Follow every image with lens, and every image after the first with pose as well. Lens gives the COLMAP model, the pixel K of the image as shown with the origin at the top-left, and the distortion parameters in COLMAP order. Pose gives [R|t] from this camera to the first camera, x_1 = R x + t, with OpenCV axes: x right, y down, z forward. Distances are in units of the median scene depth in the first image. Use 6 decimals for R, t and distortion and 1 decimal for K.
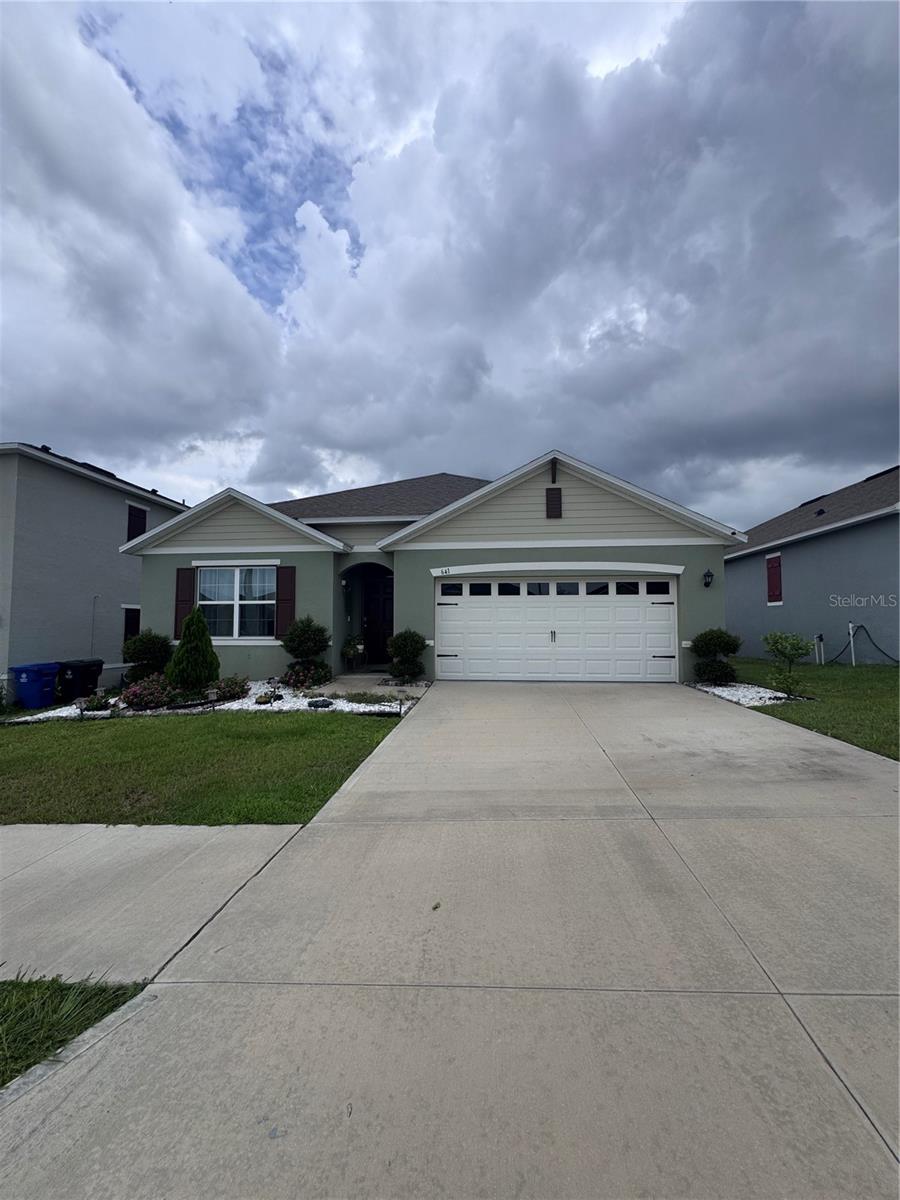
lens RADIAL K [[479.0, 0, 451.2], [0, 479.0, 598.0], [0, 0, 1]] dist [-0.002325, 0.000393]
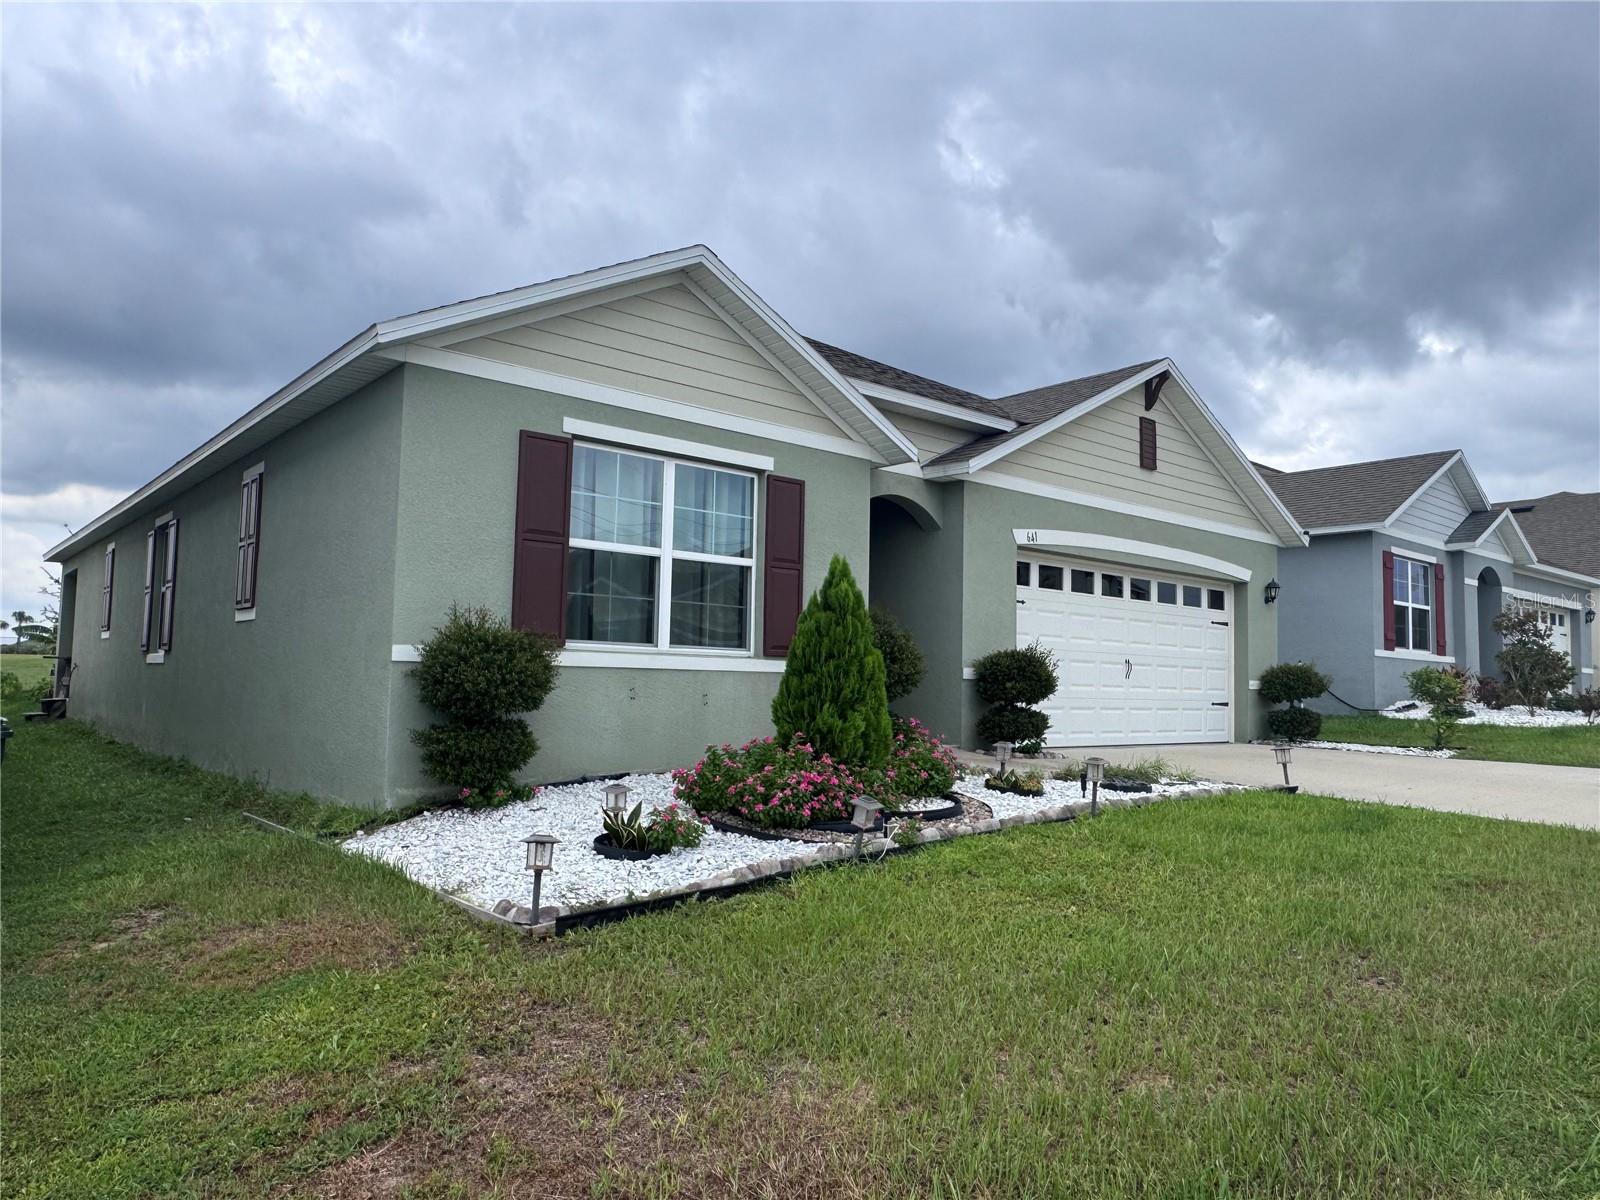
lens RADIAL K [[1067.8, 0, 789.6], [0, 1067.8, 602.2], [0, 0, 1]] dist [0.001123, 0.001728]
pose [[0.702725, 0.072718, 0.707736, -1.048107], [-0.066034, 0.997135, -0.036886, 0.077524], [-0.708391, -0.020814, 0.705514, 0.387545]]
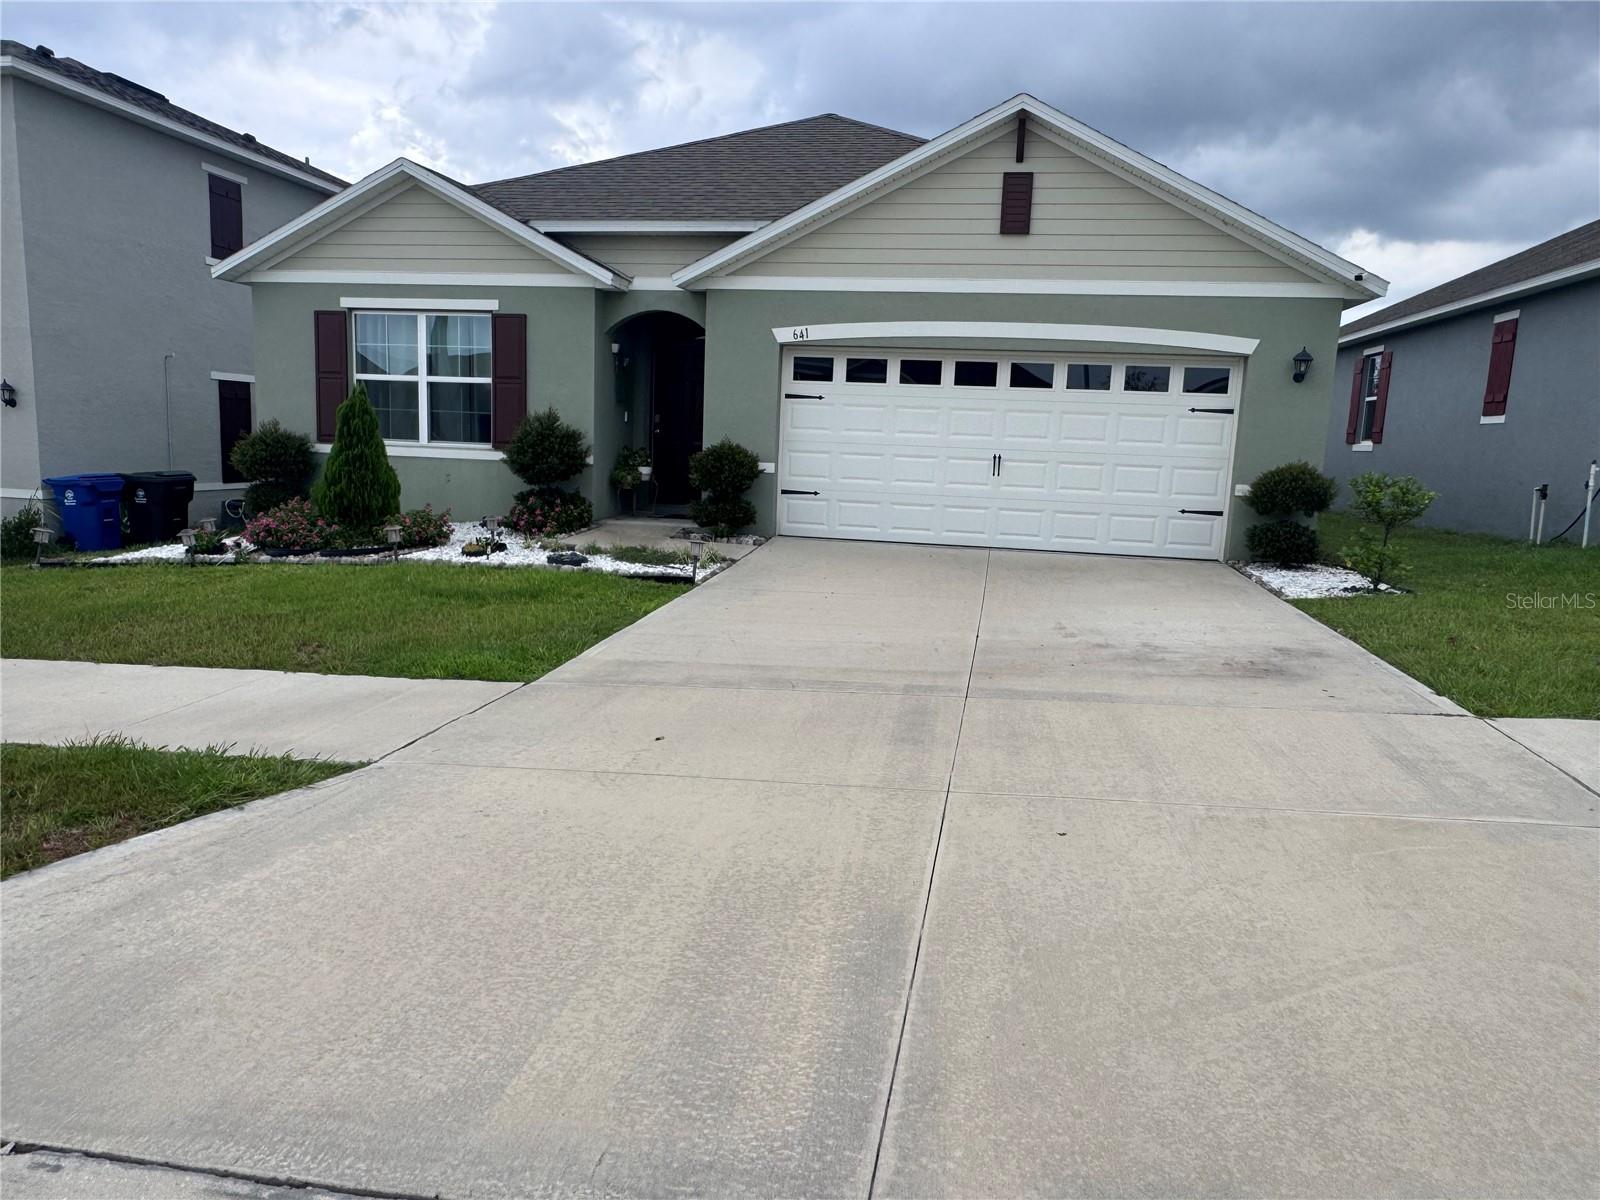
lens RADIAL K [[1067.8, 0, 789.6], [0, 1067.8, 602.2], [0, 0, 1]] dist [0.001123, 0.001728]
pose [[0.995301, 0.053565, -0.080669, 0.089868], [-0.035564, 0.977059, 0.209978, -0.013468], [0.090066, -0.206122, 0.974372, -0.226296]]
